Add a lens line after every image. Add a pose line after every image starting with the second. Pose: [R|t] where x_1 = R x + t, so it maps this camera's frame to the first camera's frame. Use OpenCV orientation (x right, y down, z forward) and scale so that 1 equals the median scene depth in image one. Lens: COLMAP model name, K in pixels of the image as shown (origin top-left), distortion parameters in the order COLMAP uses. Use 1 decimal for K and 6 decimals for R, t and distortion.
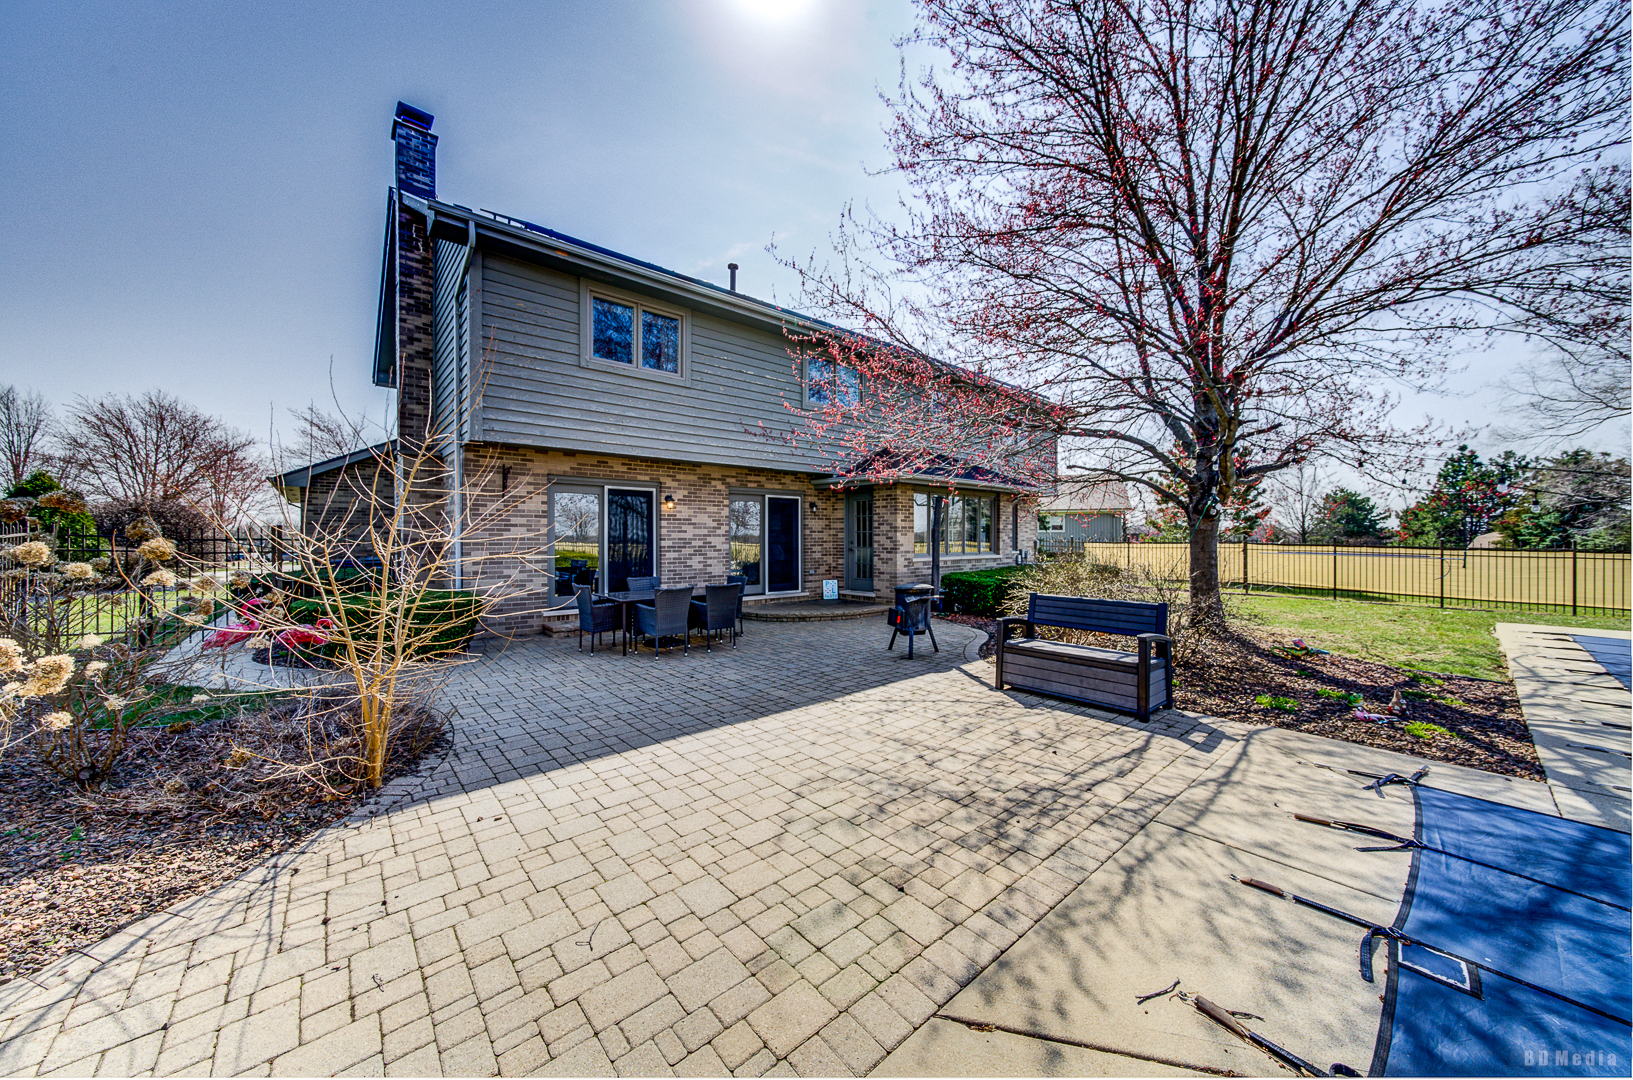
lens RADIAL K [[574.9, 0, 802.3], [0, 574.9, 537.7], [0, 0, 1]] dist [0.012265, 0.000054]
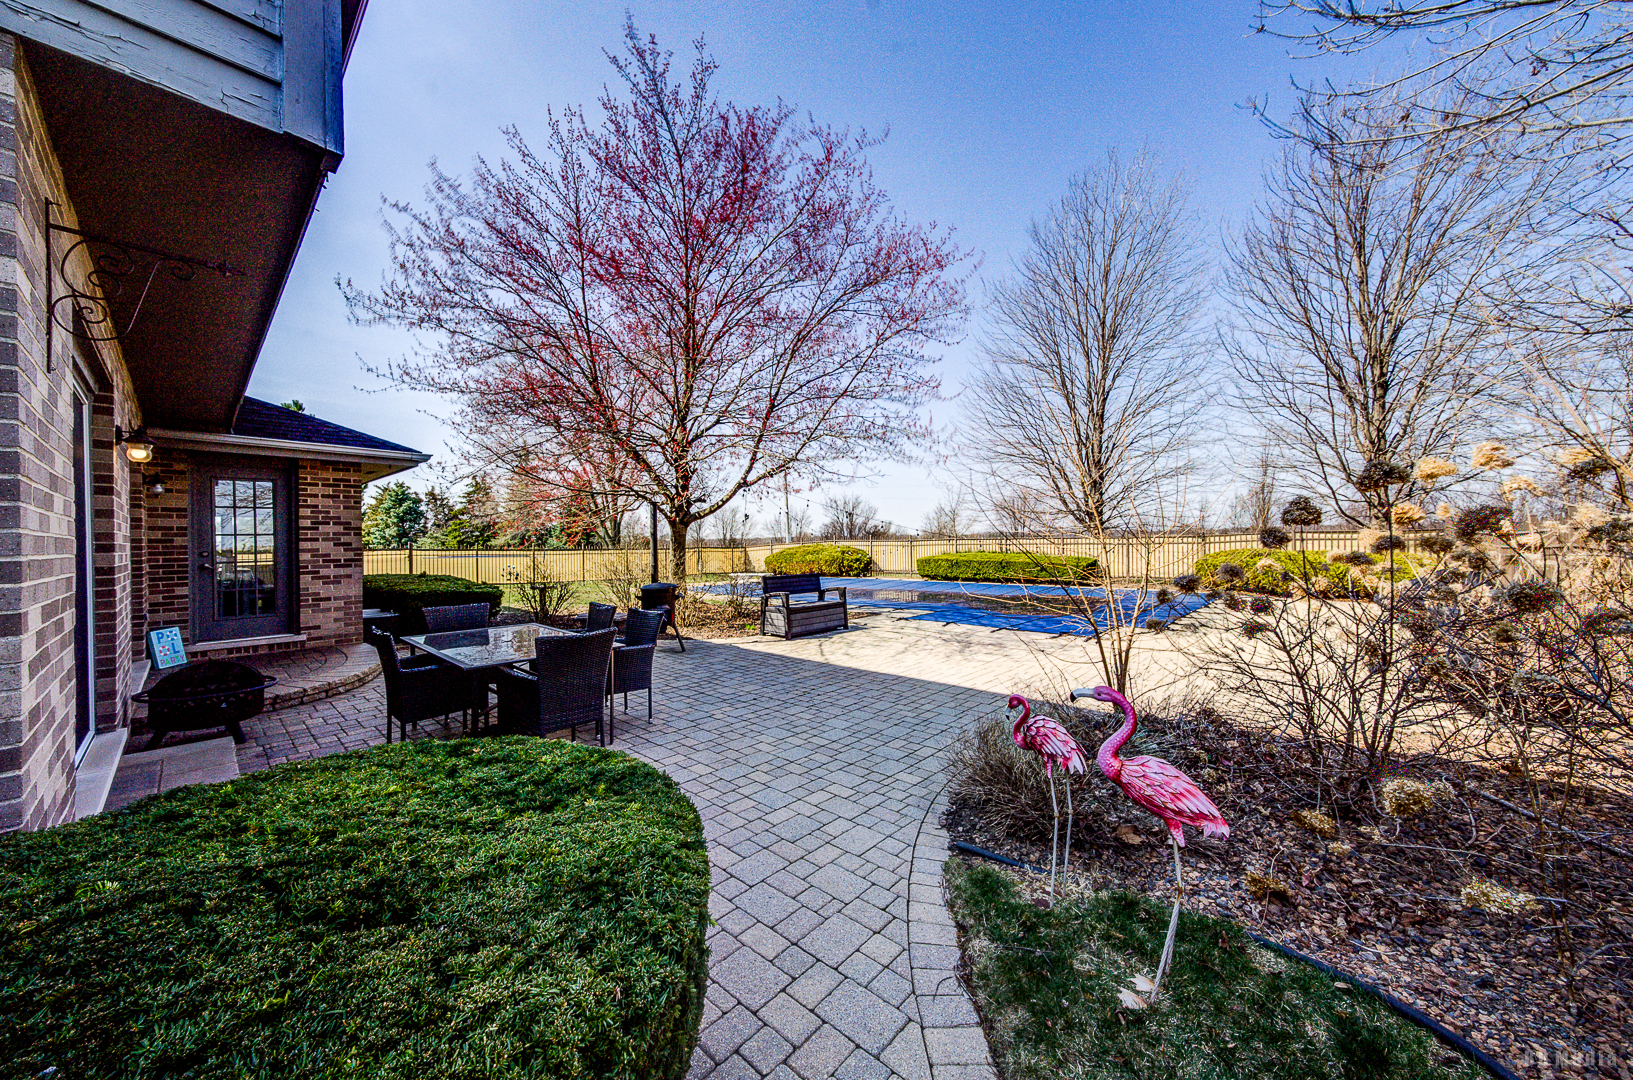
lens RADIAL K [[574.9, 0, 802.3], [0, 574.9, 537.7], [0, 0, 1]] dist [0.012265, 0.000054]
pose [[-0.115072, -0.003002, 0.993353, -0.650695], [0.008259, 0.999958, 0.003979, -0.006045], [-0.993323, 0.008662, -0.115042, 0.619340]]
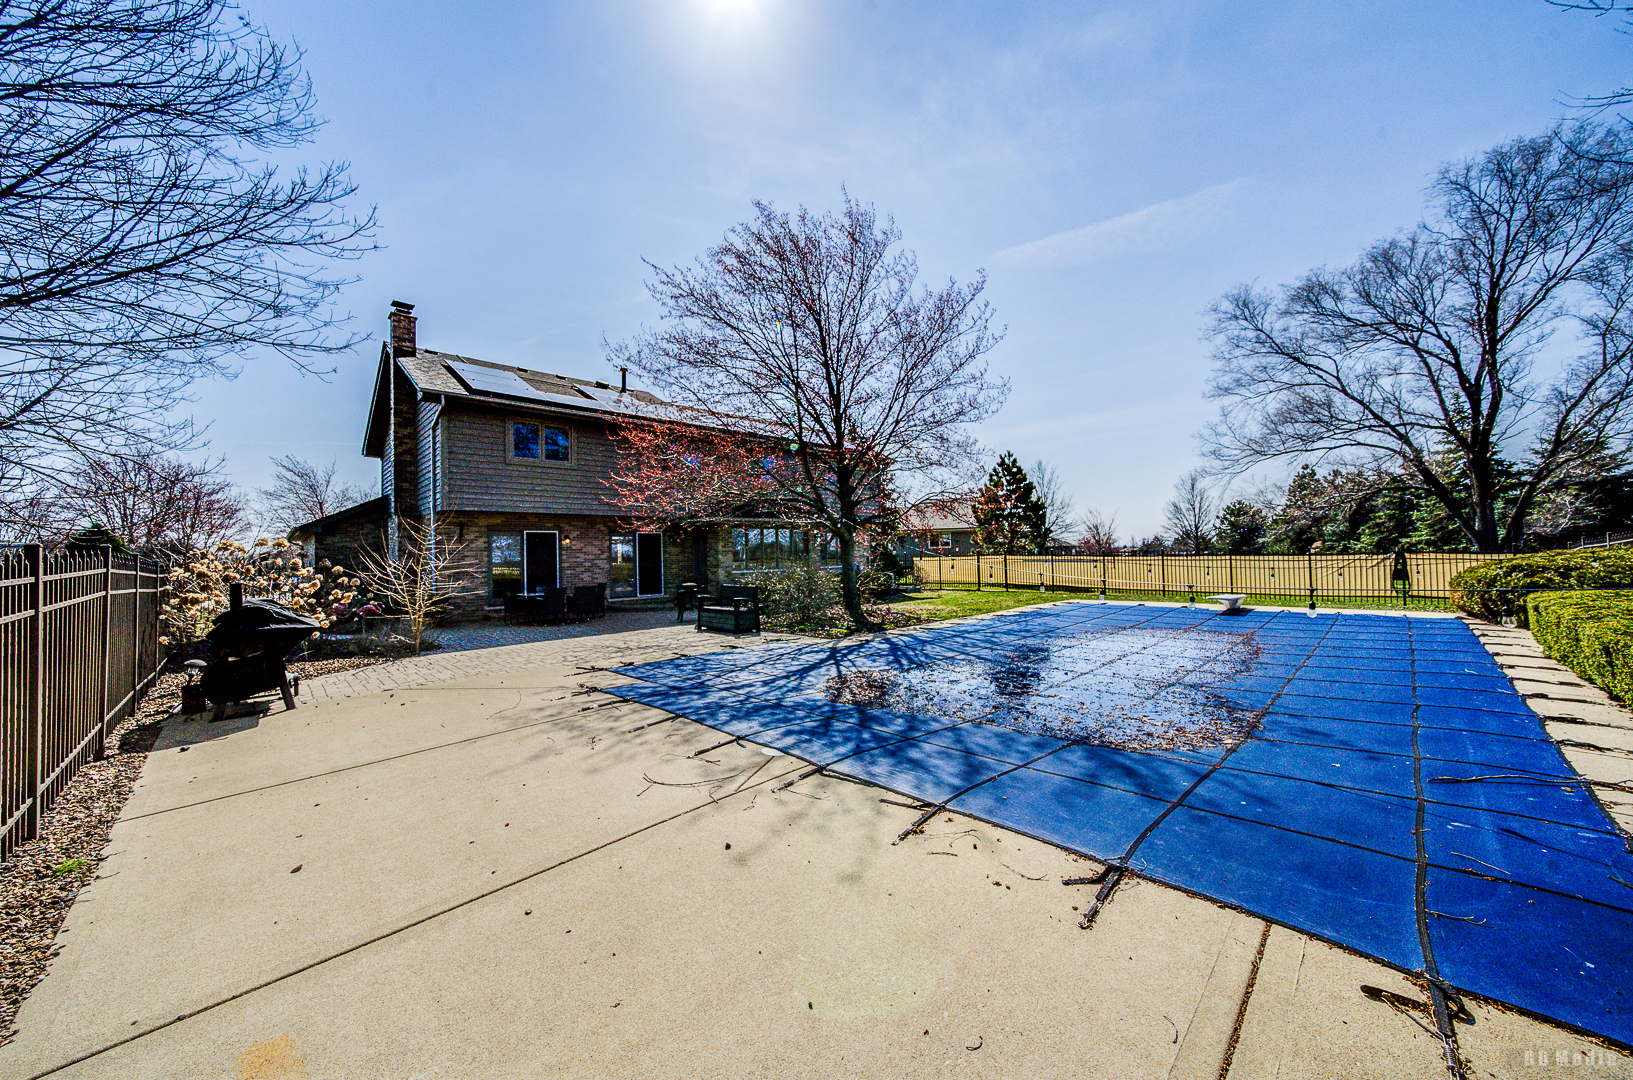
lens RADIAL K [[548.6, 0, 791.2], [0, 548.6, 543.5], [0, 0, 1]] dist [0.000363, 0.000016]
pose [[0.997504, -0.022825, 0.066820, 0.293587], [0.024338, 0.999463, -0.021922, -0.001076], [-0.066284, 0.023494, 0.997524, -0.576383]]
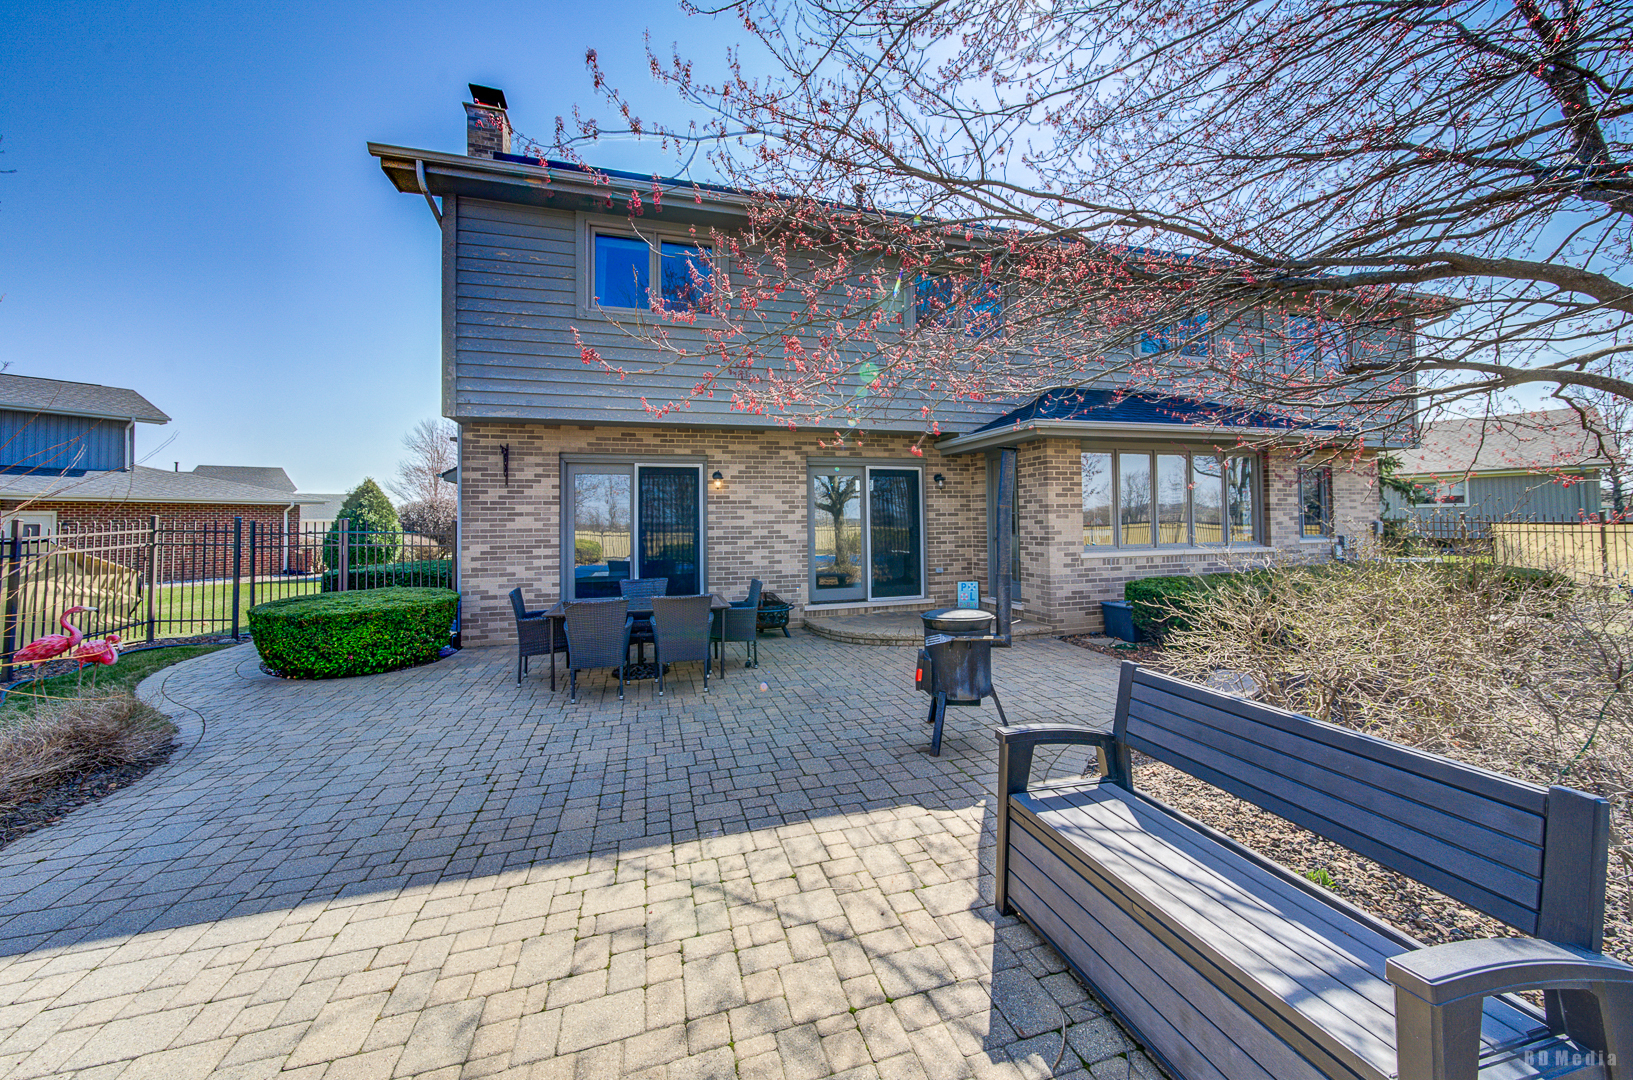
lens RADIAL K [[609.4, 0, 822.7], [0, 609.4, 501.6], [0, 0, 1]] dist [0.001702, 0.000251]
pose [[0.918988, -0.024758, -0.393508, 0.224424], [0.013580, 0.999422, -0.031165, -0.005287], [0.394052, 0.023297, 0.918793, 0.296755]]
